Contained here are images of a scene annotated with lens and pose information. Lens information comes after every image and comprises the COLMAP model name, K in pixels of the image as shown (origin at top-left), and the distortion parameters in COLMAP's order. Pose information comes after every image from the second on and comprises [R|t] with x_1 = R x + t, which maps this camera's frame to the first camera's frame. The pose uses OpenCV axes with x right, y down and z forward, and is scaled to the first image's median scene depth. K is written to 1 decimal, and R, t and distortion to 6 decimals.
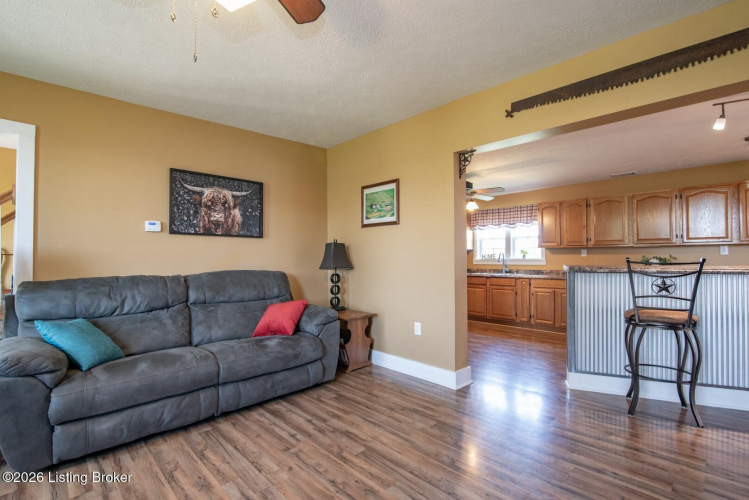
lens RADIAL K [[349.9, 0, 375.6], [0, 349.9, 253.4], [0, 0, 1]] dist [-0.017815, 0.001426]
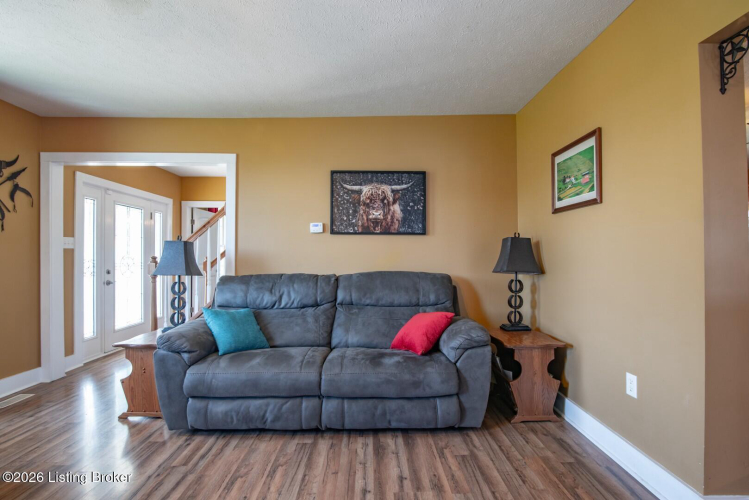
lens RADIAL K [[349.9, 0, 371.6], [0, 349.9, 251.6], [0, 0, 1]] dist [-0.017815, 0.001426]
pose [[0.721848, -0.006856, -0.692018, 0.228127], [0.006920, 0.999972, -0.002690, -0.000965], [0.692017, -0.002847, 0.721875, 0.346883]]
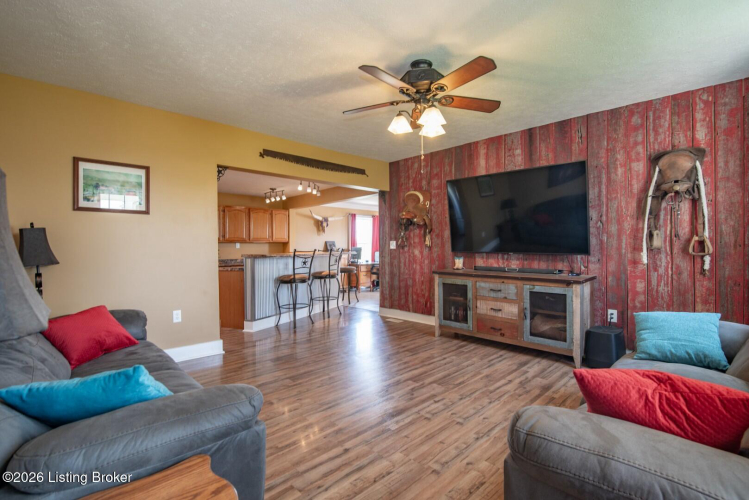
lens RADIAL K [[349.9, 0, 378.8], [0, 349.9, 251.3], [0, 0, 1]] dist [-0.017815, 0.001426]
pose [[0.001616, -0.005314, 0.999985, -1.039631], [-0.007601, 0.999957, 0.005326, 0.009276], [-0.999970, -0.007610, 0.001575, 0.433010]]
